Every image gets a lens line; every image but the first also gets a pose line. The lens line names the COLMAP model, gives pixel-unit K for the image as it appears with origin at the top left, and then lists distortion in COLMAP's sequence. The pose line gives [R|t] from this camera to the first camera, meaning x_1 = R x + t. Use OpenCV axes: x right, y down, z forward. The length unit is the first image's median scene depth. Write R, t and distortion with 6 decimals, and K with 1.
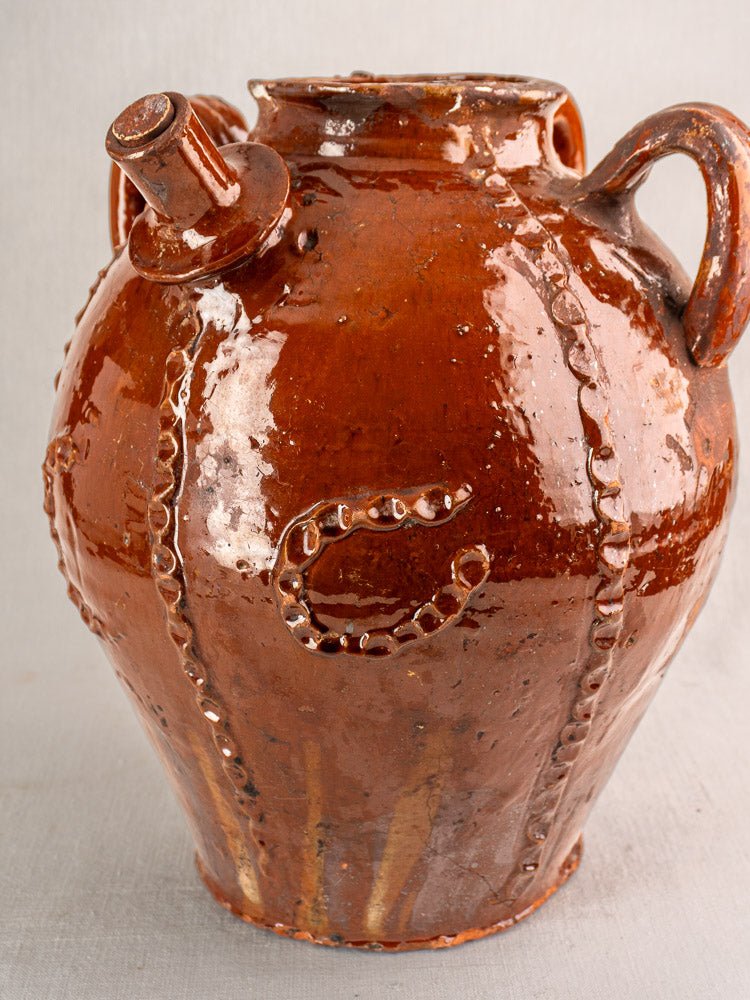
lens RADIAL K [[1524.4, 0, 375.0], [0, 1524.4, 500.0], [0, 0, 1]] dist [0.067310, 0.083320]
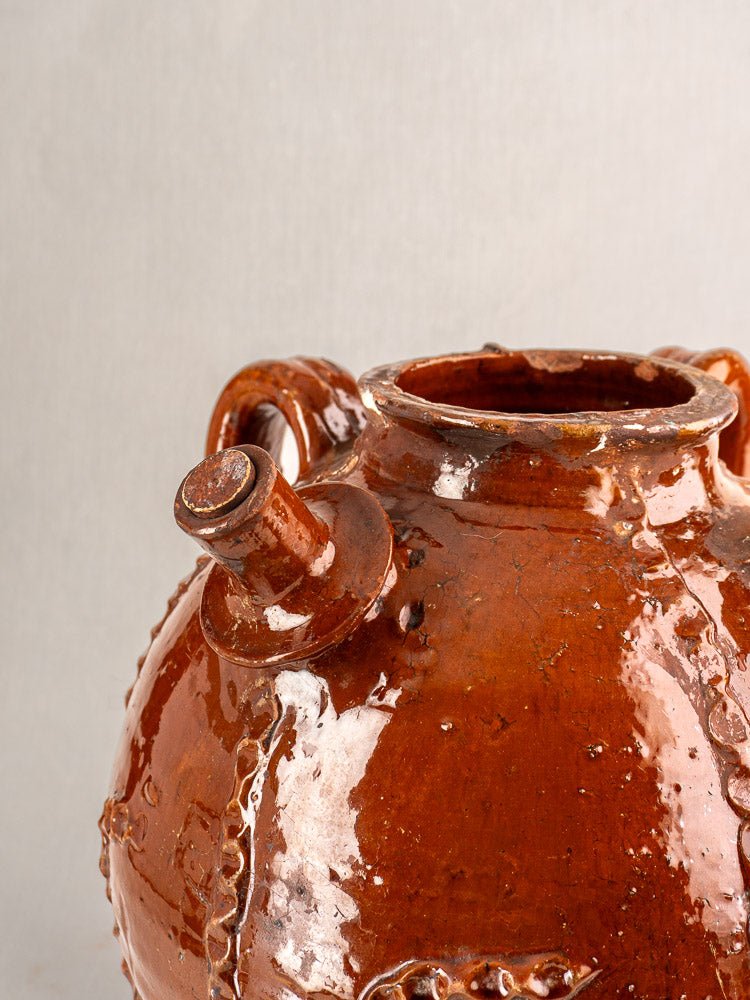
lens RADIAL K [[1524.4, 0, 375.0], [0, 1524.4, 500.0], [0, 0, 1]] dist [0.067310, 0.083320]
pose [[0.994392, 0.041912, -0.097100, 0.014201], [-0.043157, 0.999010, -0.010759, -0.225473], [0.096553, 0.014889, 0.995216, 0.175173]]
